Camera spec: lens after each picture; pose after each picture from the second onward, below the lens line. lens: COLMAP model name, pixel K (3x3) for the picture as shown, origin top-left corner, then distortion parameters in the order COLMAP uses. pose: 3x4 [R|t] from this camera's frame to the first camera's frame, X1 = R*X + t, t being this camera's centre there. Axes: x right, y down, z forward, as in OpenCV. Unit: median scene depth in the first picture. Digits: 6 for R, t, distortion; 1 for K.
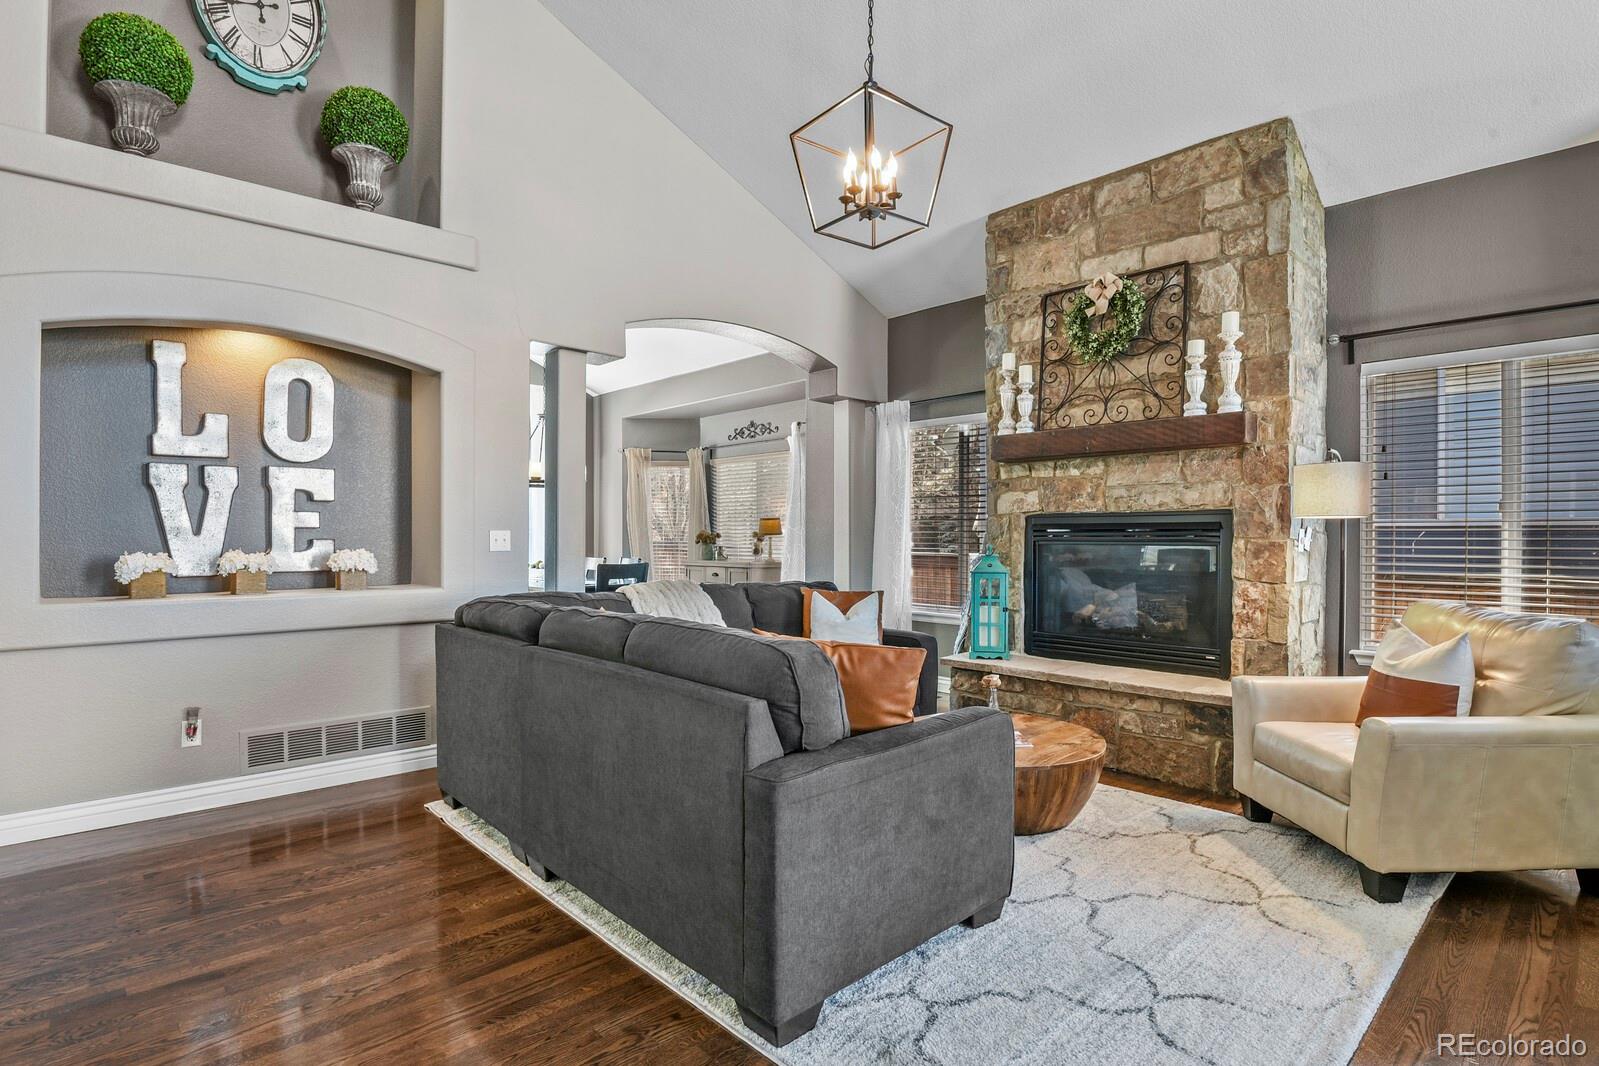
lens RADIAL K [[785.8, 0, 805.0], [0, 785.8, 537.0], [0, 0, 1]] dist [-0.025232, -0.001426]
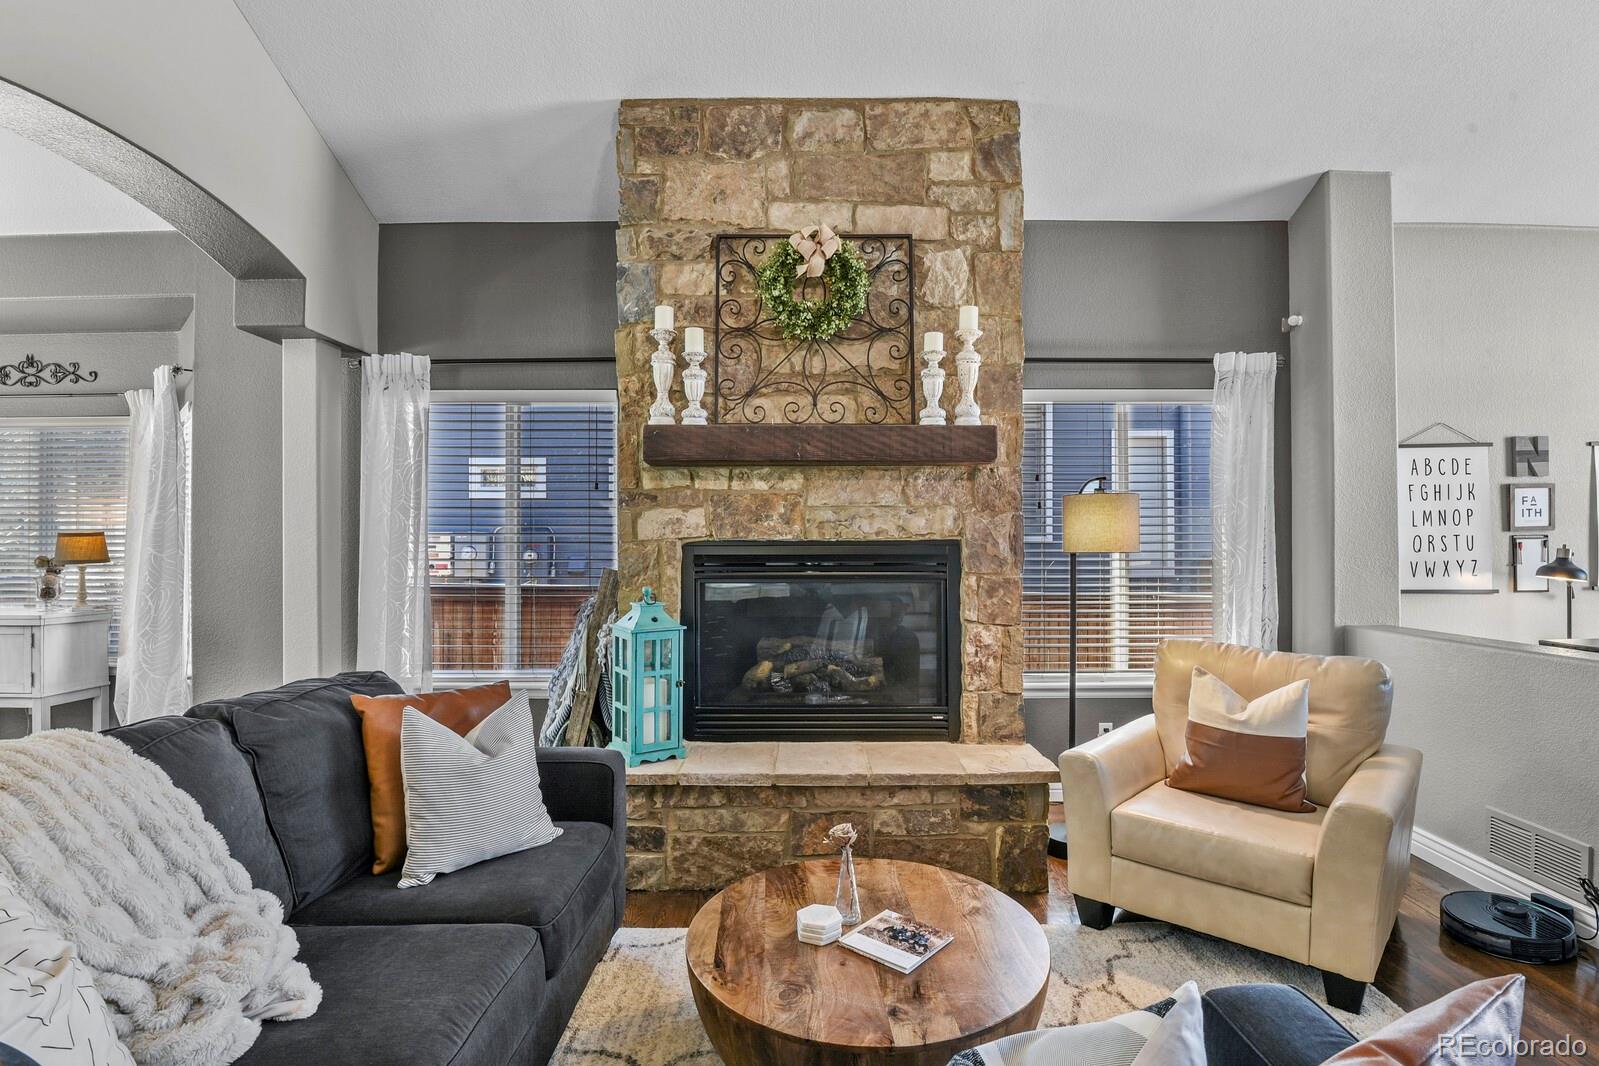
lens RADIAL K [[785.8, 0, 804.4], [0, 785.8, 533.0], [0, 0, 1]] dist [-0.025232, -0.001426]
pose [[0.685889, 0.000890, 0.727706, -0.176690], [0.004522, 0.999975, -0.005484, -0.036334], [-0.727692, 0.007052, 0.685868, 0.500849]]
